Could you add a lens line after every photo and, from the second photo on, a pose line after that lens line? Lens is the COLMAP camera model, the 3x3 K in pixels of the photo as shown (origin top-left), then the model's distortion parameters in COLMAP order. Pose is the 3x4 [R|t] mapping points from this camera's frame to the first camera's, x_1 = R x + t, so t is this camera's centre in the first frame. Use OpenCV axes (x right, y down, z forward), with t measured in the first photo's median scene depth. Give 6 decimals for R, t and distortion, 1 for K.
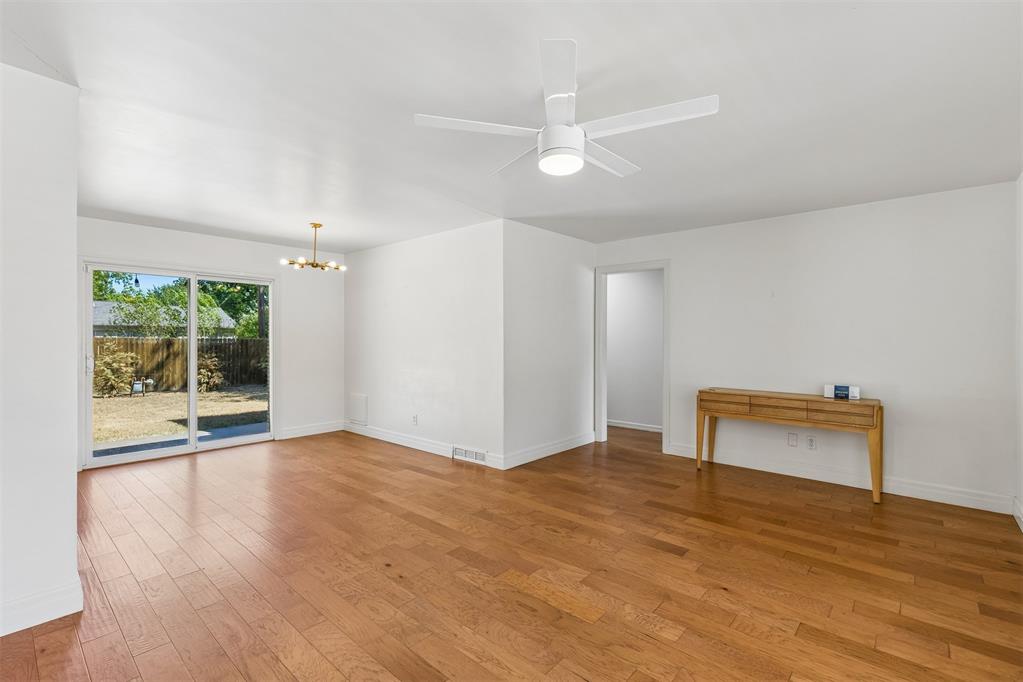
lens RADIAL K [[462.8, 0, 511.4], [0, 462.8, 340.7], [0, 0, 1]] dist [0.006937, -0.001591]
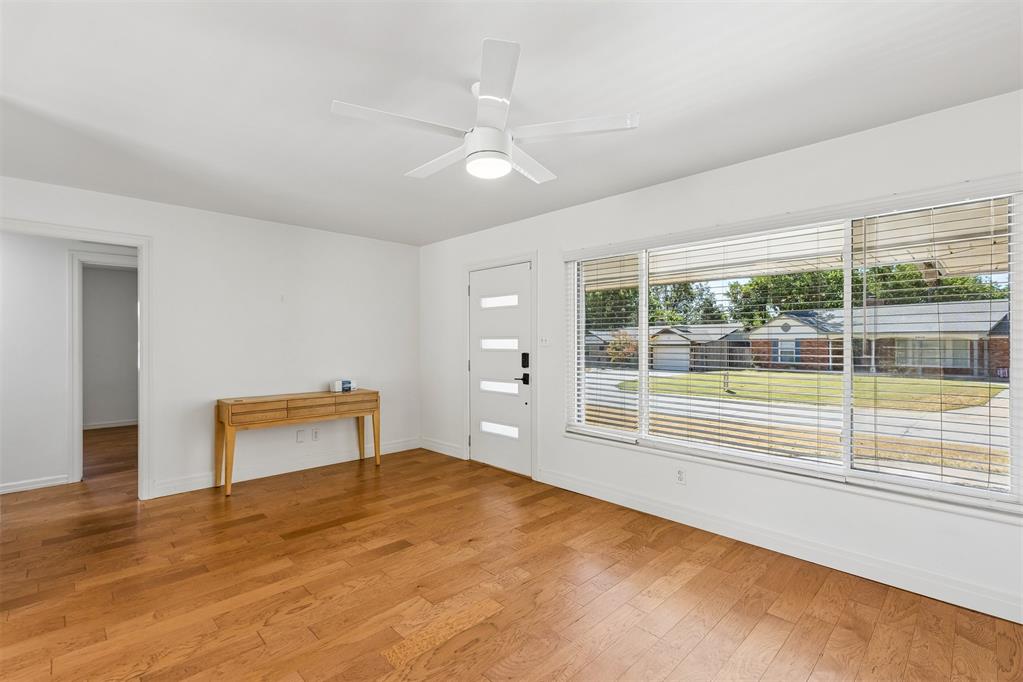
lens RADIAL K [[462.8, 0, 512.0], [0, 462.8, 334.2], [0, 0, 1]] dist [0.006937, -0.001591]
pose [[0.066420, 0.013262, 0.997704, -0.514147], [0.005163, 0.999894, -0.013635, -0.007932], [-0.997778, 0.006057, 0.066344, 0.509074]]
